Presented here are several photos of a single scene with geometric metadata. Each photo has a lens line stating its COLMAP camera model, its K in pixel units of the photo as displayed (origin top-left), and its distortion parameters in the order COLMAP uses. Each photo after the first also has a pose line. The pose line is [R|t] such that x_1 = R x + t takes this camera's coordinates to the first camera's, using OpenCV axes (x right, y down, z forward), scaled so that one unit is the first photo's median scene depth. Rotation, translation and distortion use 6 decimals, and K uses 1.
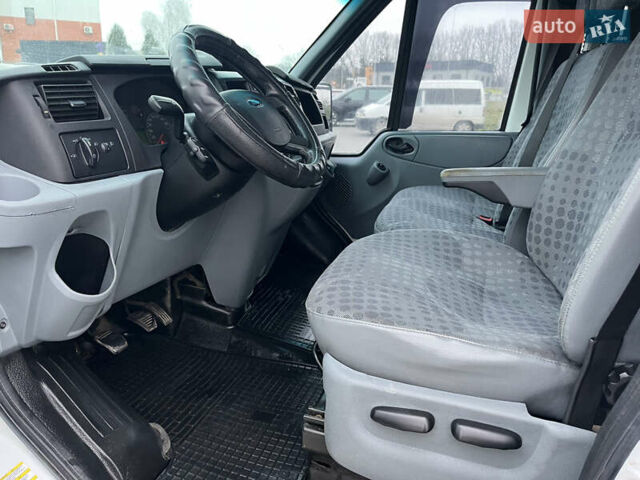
lens RADIAL K [[486.5, 0, 319.2], [0, 486.5, 243.8], [0, 0, 1]] dist [0.063001, -0.084921]
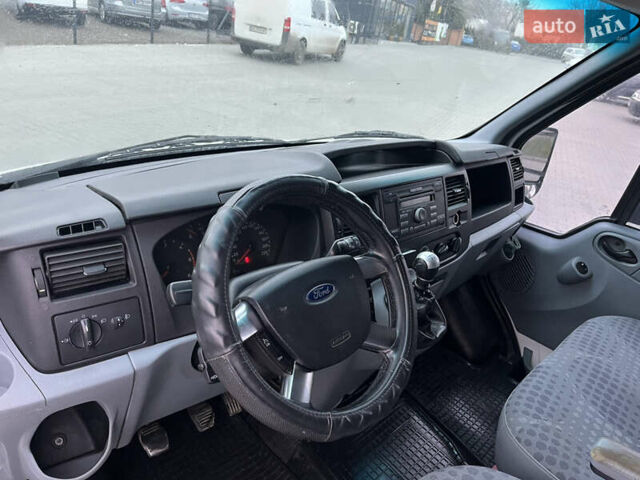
lens RADIAL K [[486.5, 0, 320.3], [0, 486.5, 239.3], [0, 0, 1]] dist [0.063001, -0.084921]
pose [[0.872530, 0.303605, -0.382774, 0.103019], [-0.262376, 0.952094, 0.157087, -0.410878], [0.412129, -0.036632, 0.910389, 0.295549]]
